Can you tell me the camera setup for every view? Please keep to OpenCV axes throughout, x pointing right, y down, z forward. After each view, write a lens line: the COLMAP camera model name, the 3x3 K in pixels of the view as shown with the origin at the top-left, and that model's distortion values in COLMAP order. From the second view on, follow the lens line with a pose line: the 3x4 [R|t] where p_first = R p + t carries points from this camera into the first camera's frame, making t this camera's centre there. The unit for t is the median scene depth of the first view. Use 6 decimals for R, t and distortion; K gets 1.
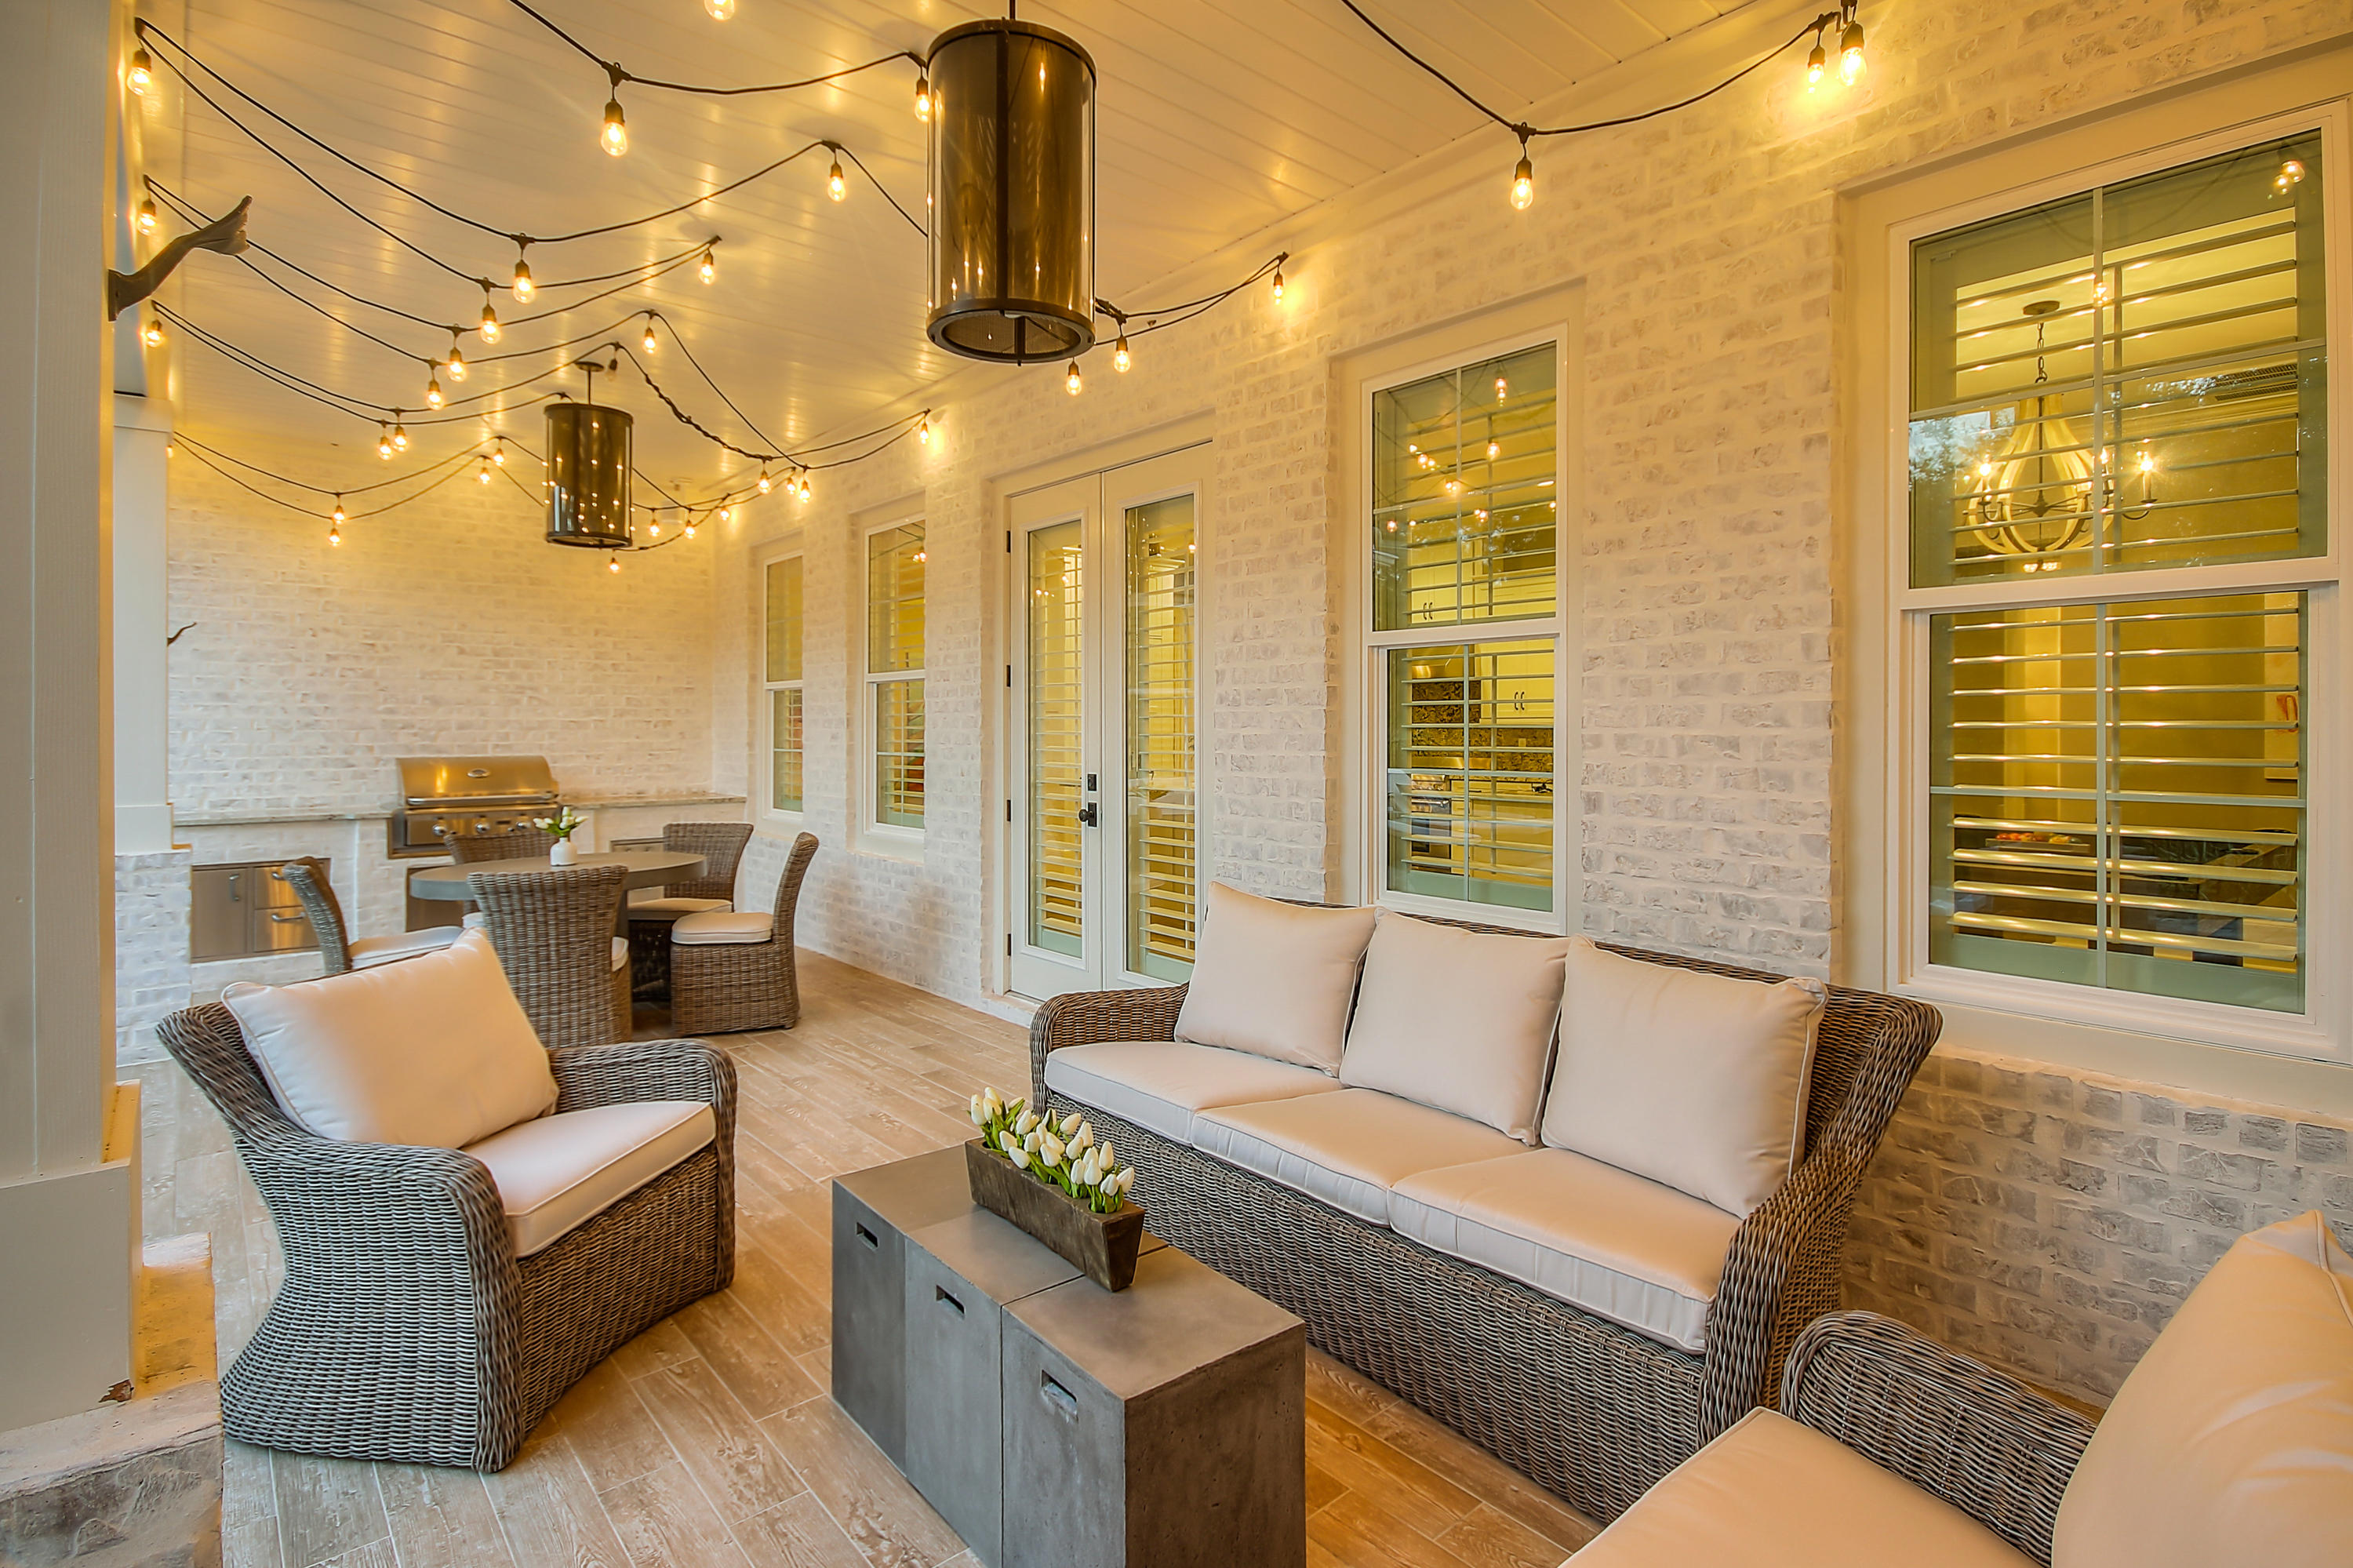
lens RADIAL K [[1171.0, 0, 1206.7], [0, 1171.0, 717.1], [0, 0, 1]] dist [0.000195, 0.000304]
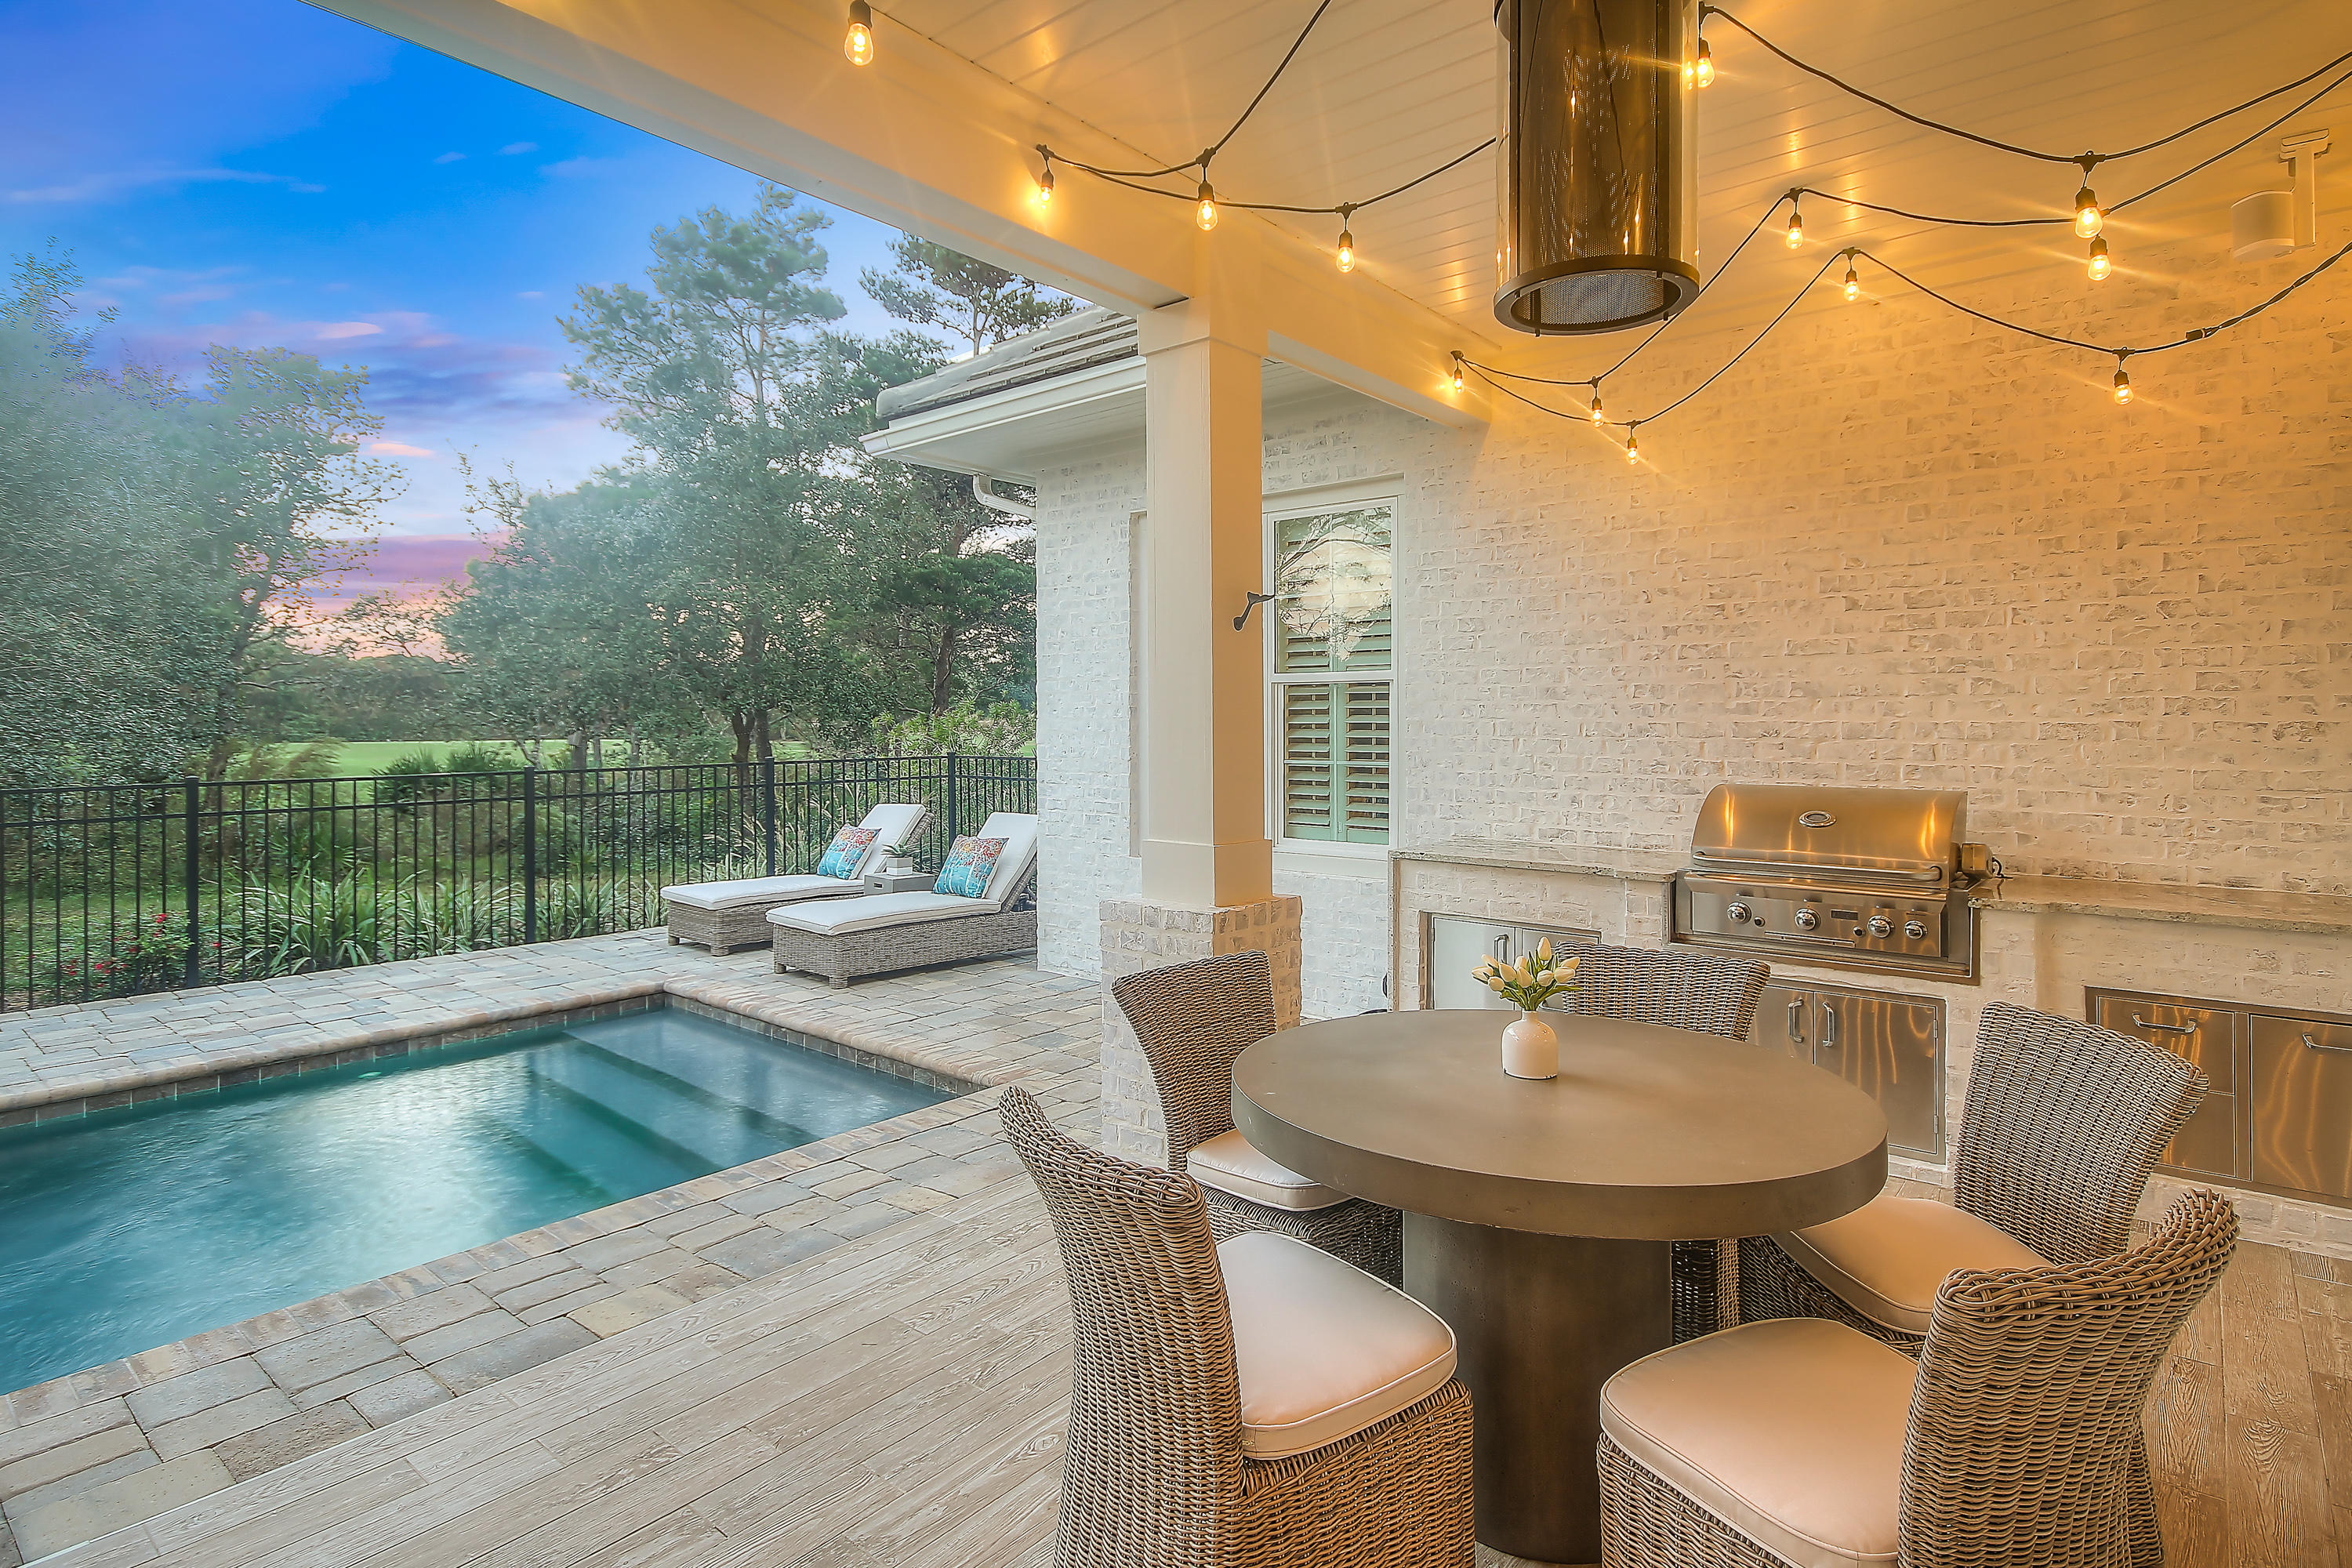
lens RADIAL K [[1201.7, 0, 1177.7], [0, 1201.7, 721.7], [0, 0, 1]] dist [0.003904, 0.001756]
pose [[0.152816, 0.002918, -0.988250, -0.105029], [0.010388, 0.999936, 0.004558, -0.004806], [0.988200, -0.010962, 0.152776, 0.636635]]
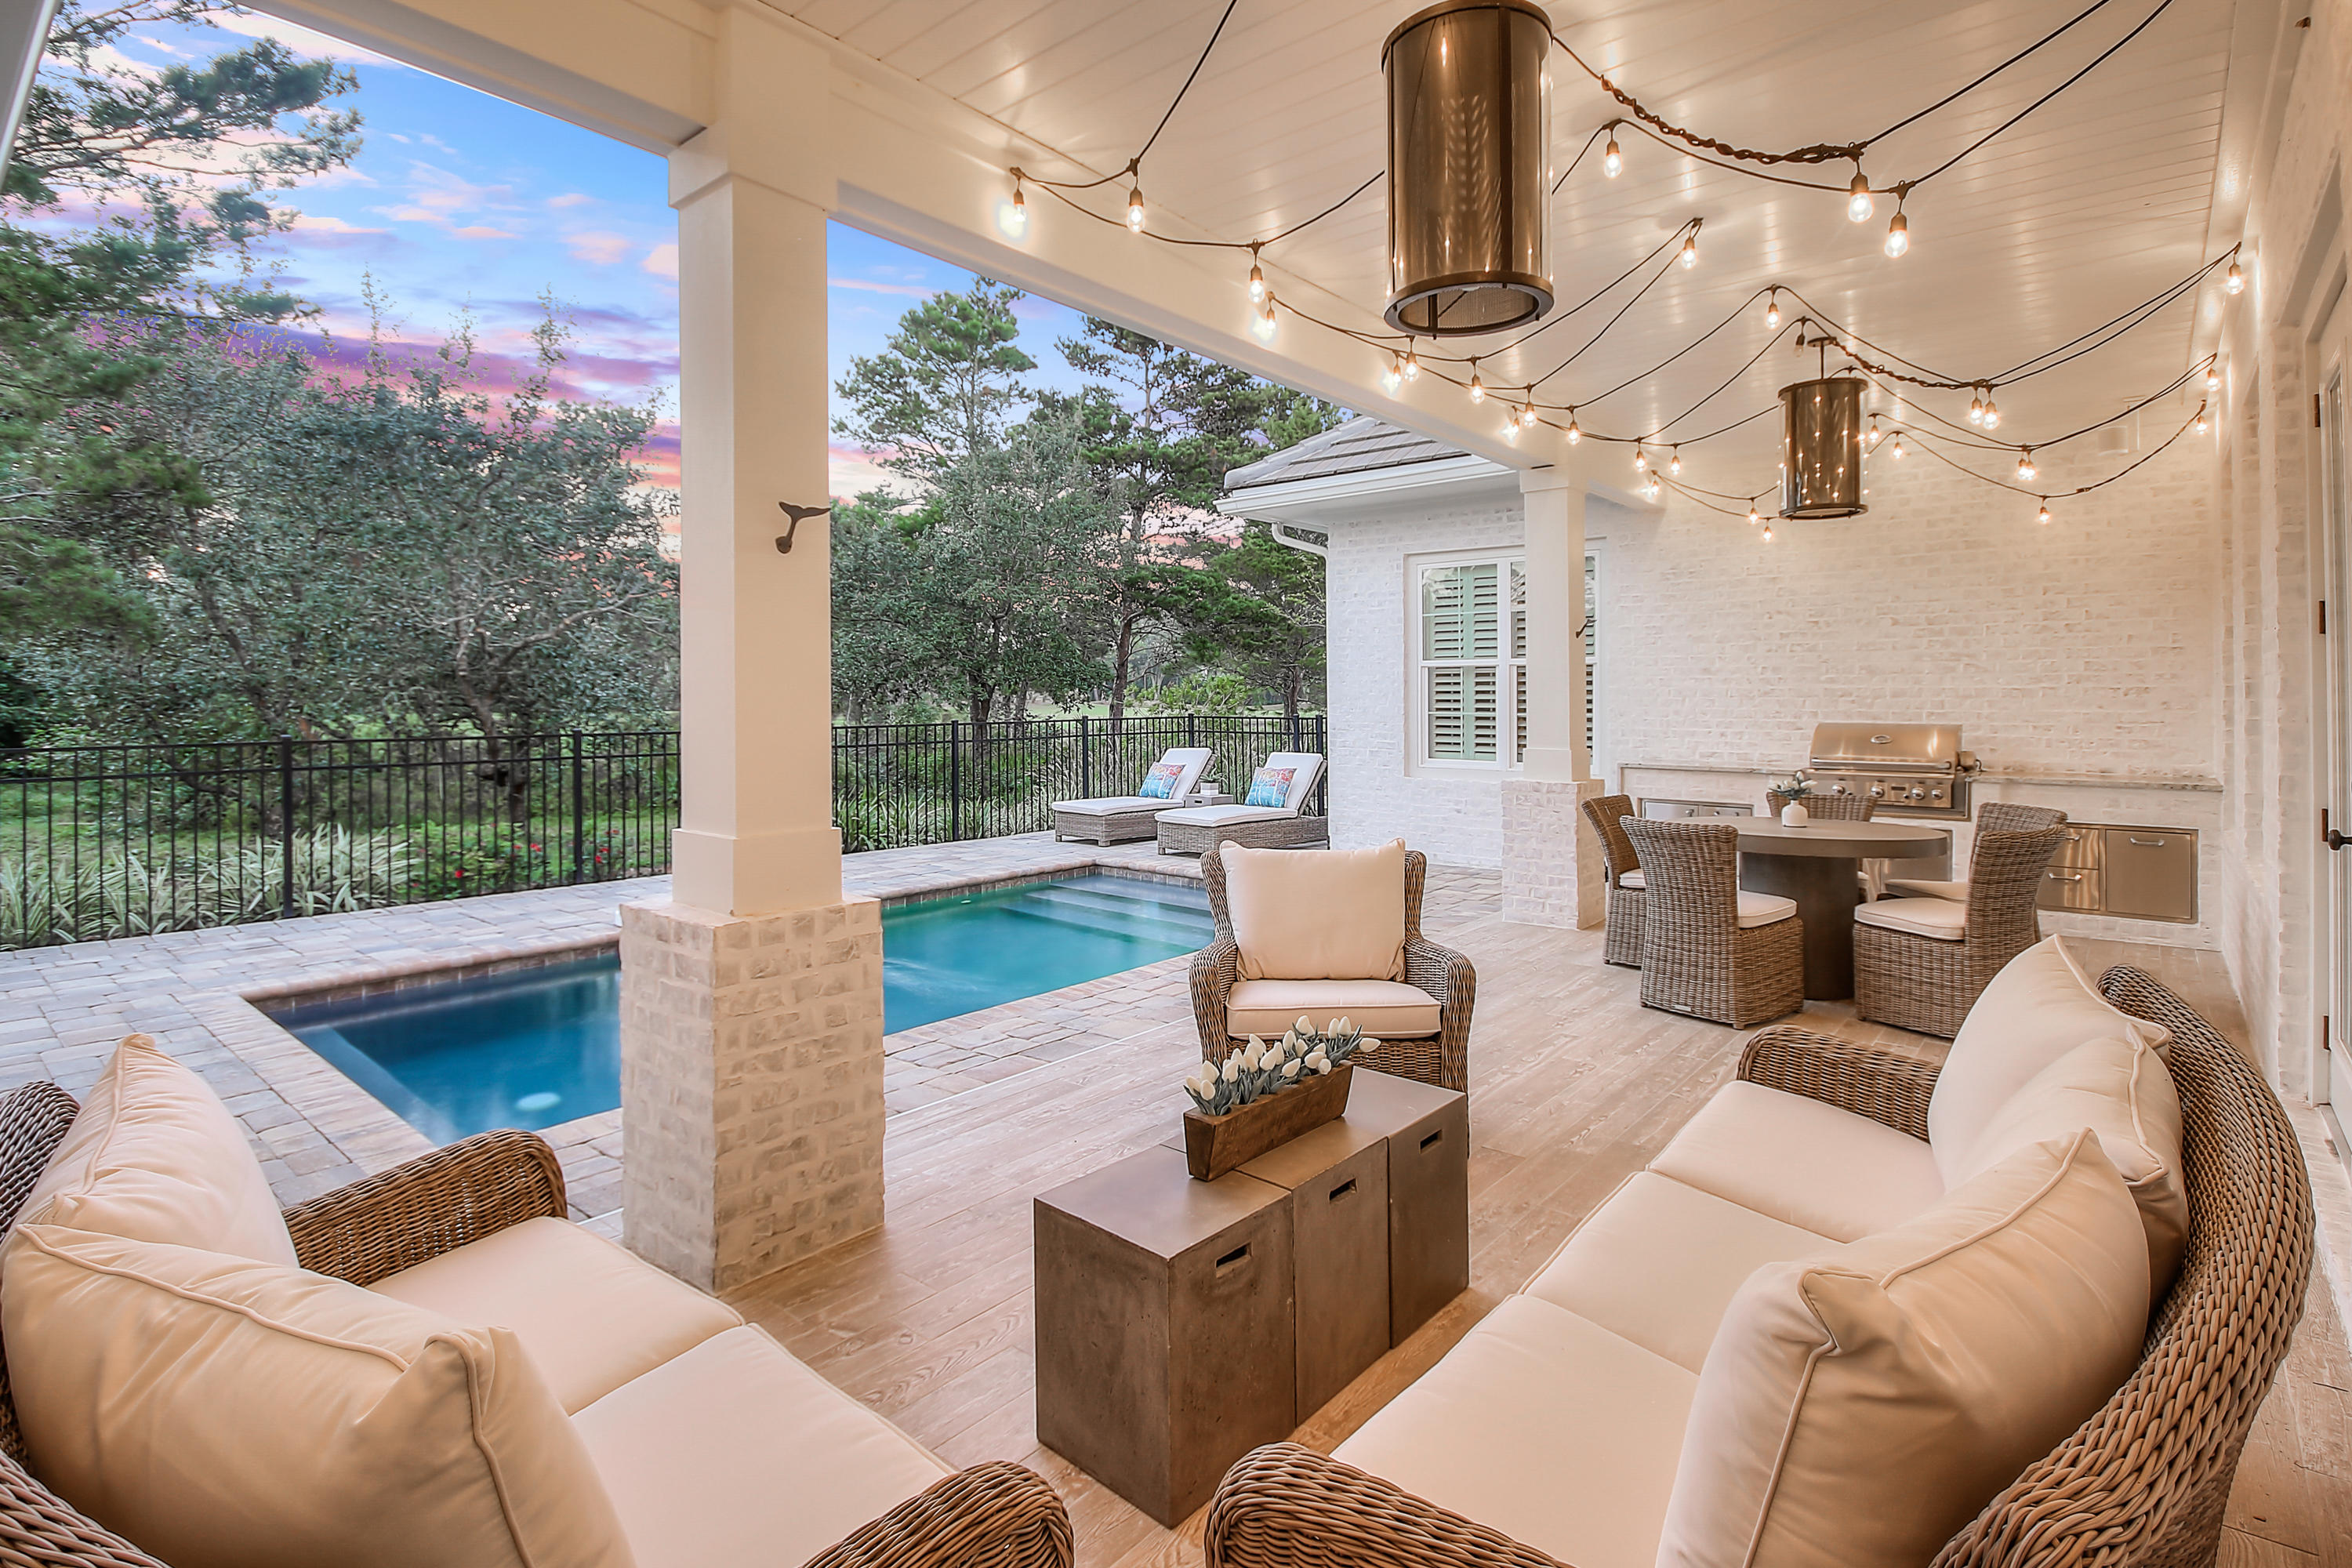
lens RADIAL K [[1133.4, 0, 1159.0], [0, 1133.4, 692.3], [0, 0, 1]] dist [0.001604, -0.000429]
pose [[0.140508, -0.001536, -0.990078, 0.298535], [0.007674, 0.999970, -0.000462, 0.001594], [0.990050, -0.007533, 0.140516, 0.232024]]
